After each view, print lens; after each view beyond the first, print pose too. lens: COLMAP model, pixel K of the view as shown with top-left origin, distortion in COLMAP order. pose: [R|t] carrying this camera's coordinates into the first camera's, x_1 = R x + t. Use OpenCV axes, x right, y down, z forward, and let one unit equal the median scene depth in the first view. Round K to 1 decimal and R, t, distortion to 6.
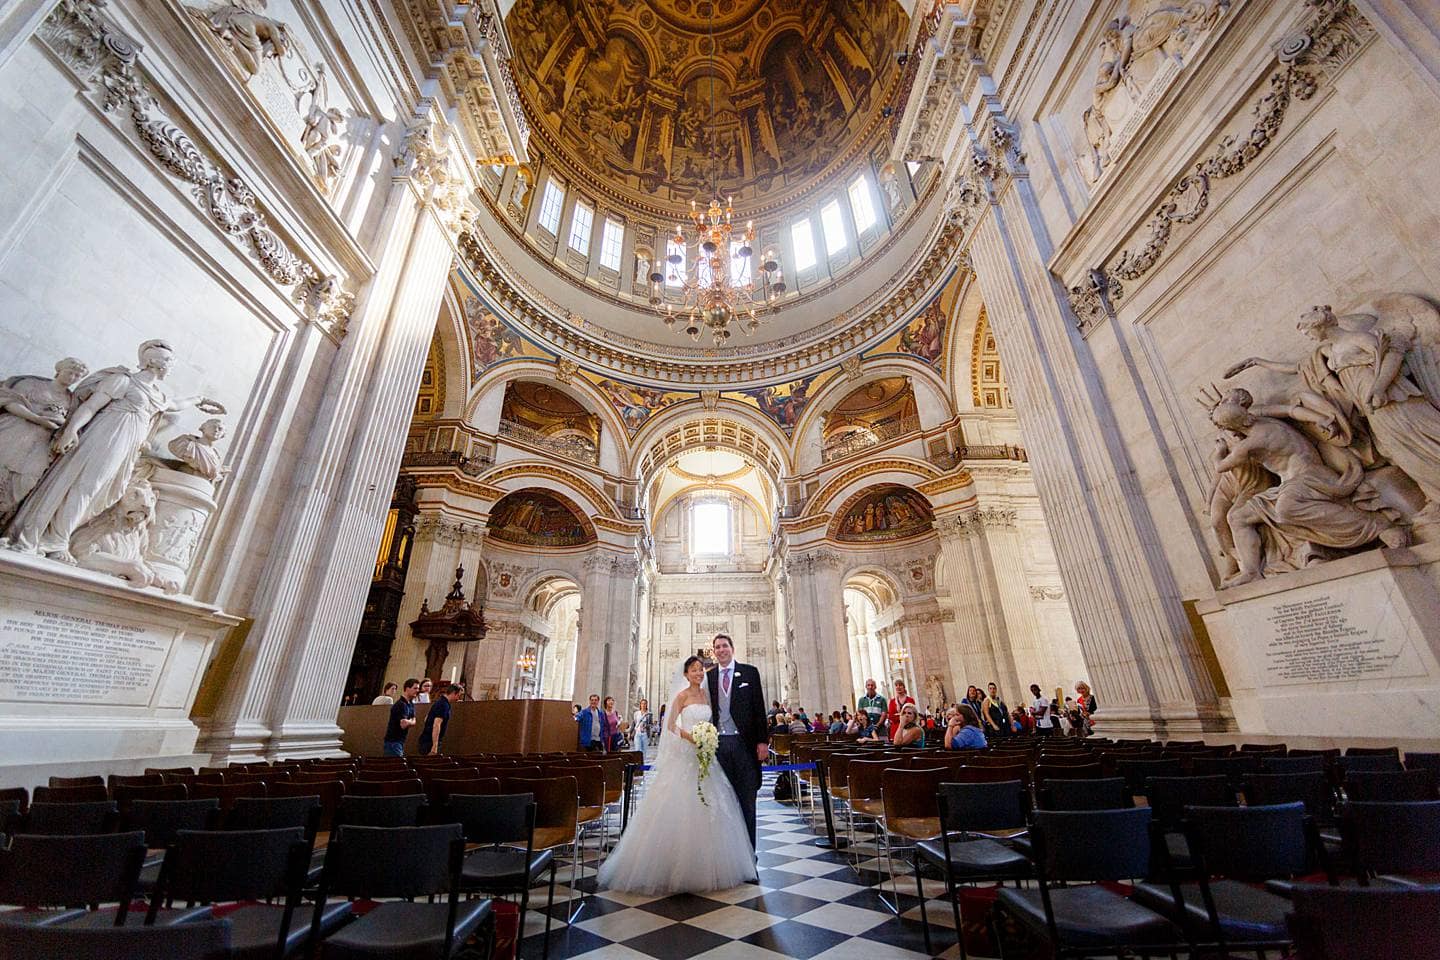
lens RADIAL K [[571.7, 0, 716.6], [0, 571.7, 459.6], [0, 0, 1]] dist [-0.001504, -0.000226]
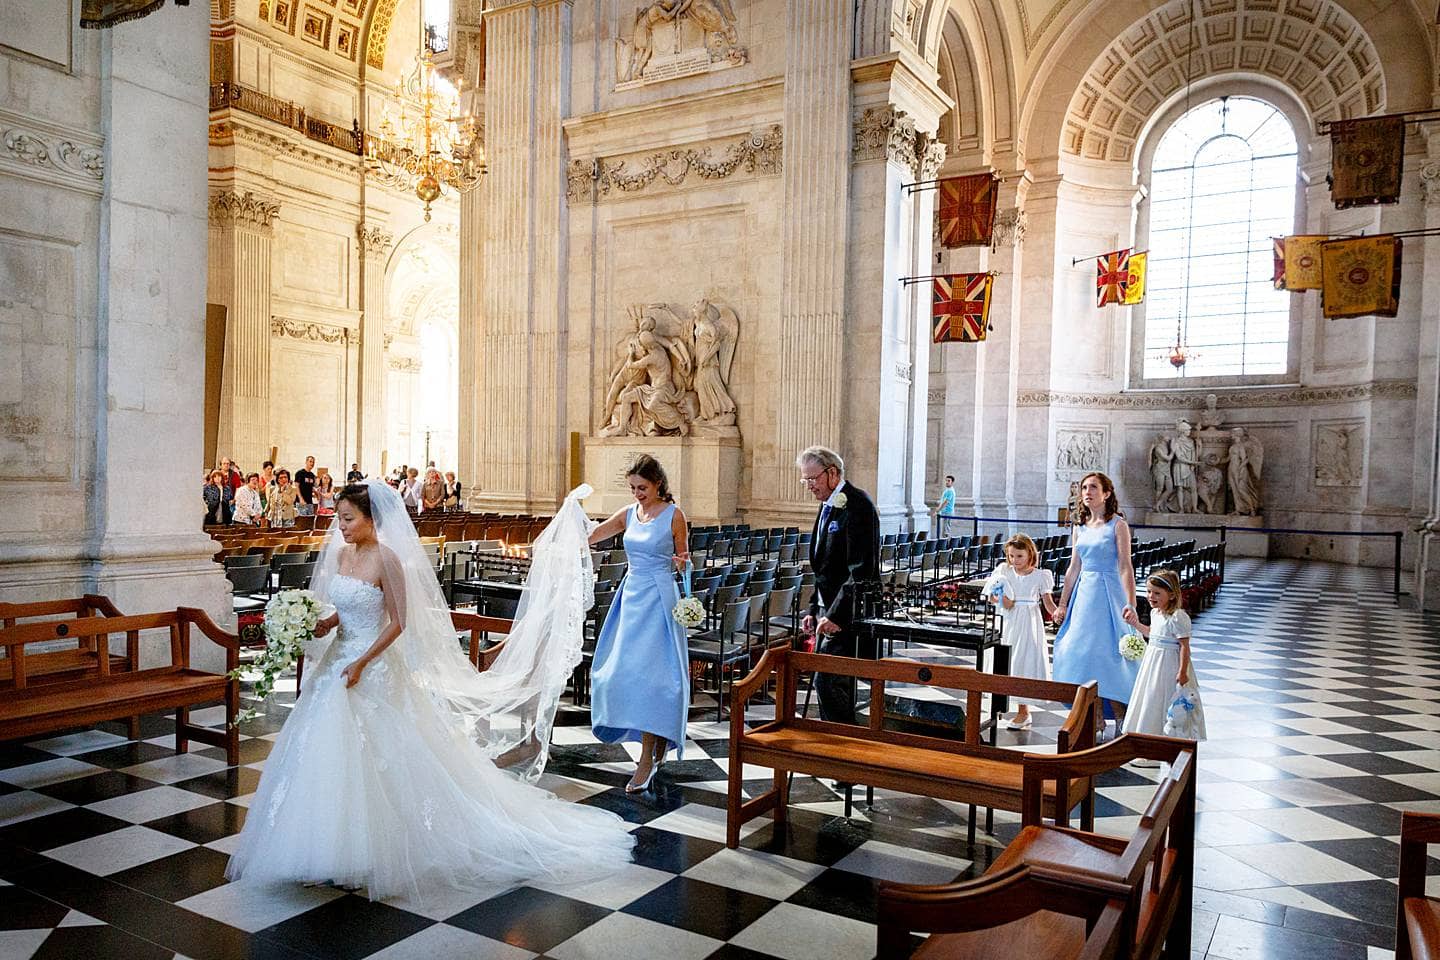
lens RADIAL K [[1023.5, 0, 713.6], [0, 1023.5, 494.6], [0, 0, 1]] dist [0.022466, -0.004752]
pose [[0.506181, 0.021318, 0.862164, -1.272104], [-0.394365, 0.894776, 0.209409, -0.306829], [-0.766979, -0.446006, 0.461325, -0.583770]]
